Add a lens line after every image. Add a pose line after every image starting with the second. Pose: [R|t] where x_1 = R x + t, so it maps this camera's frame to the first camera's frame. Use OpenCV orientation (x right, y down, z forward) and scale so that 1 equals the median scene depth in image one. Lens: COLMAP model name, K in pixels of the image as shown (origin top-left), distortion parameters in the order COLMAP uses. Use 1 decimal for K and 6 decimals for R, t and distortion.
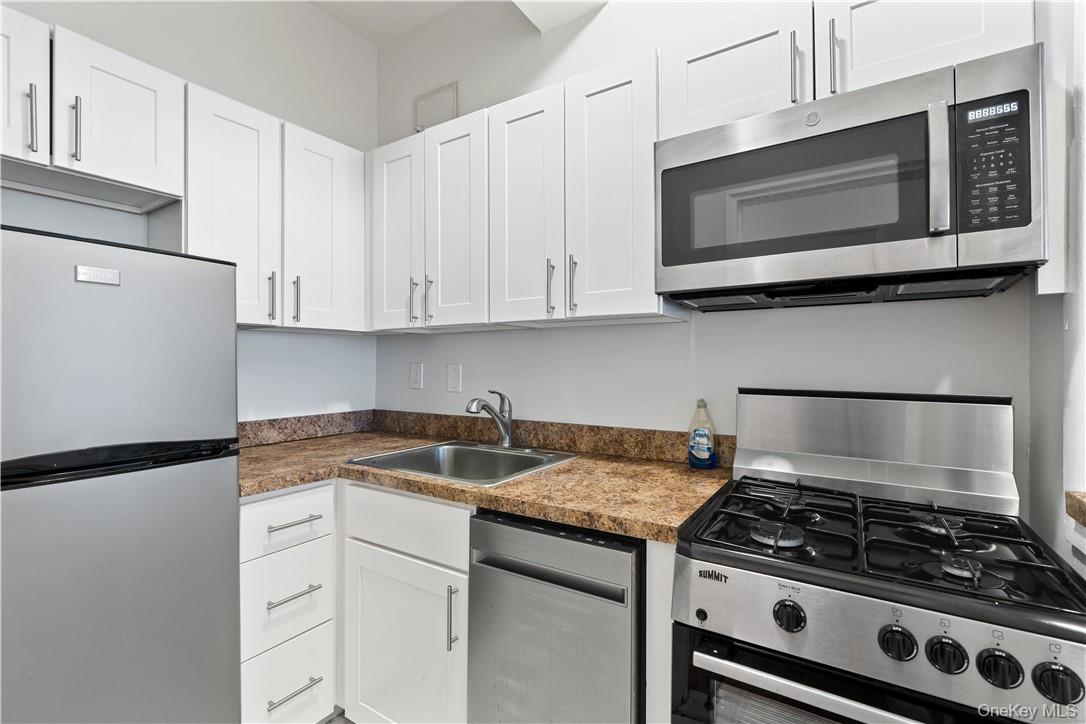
lens RADIAL K [[489.3, 0, 540.3], [0, 489.3, 354.2], [0, 0, 1]] dist [-0.013816, 0.005153]
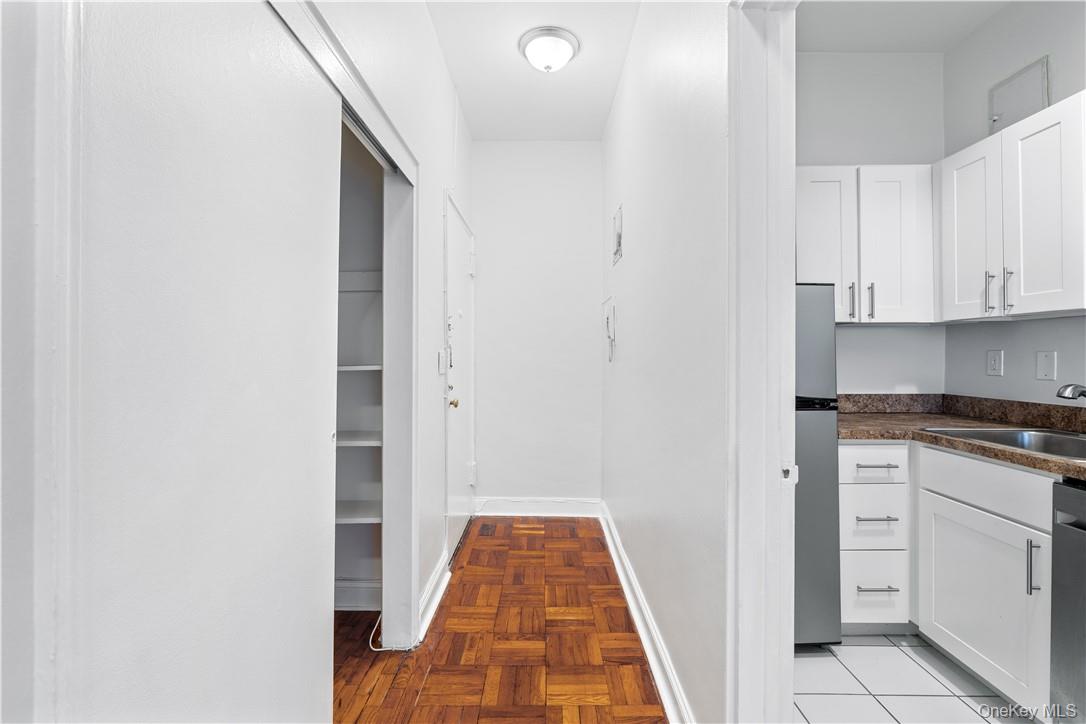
lens RADIAL K [[489.3, 0, 540.3], [0, 489.3, 354.2], [0, 0, 1]] dist [-0.013816, 0.005153]
pose [[0.533132, -0.000066, -0.846032, 0.124847], [0.015219, 0.999839, 0.009512, 0.003107], [0.845895, -0.017947, 0.533047, -0.436341]]
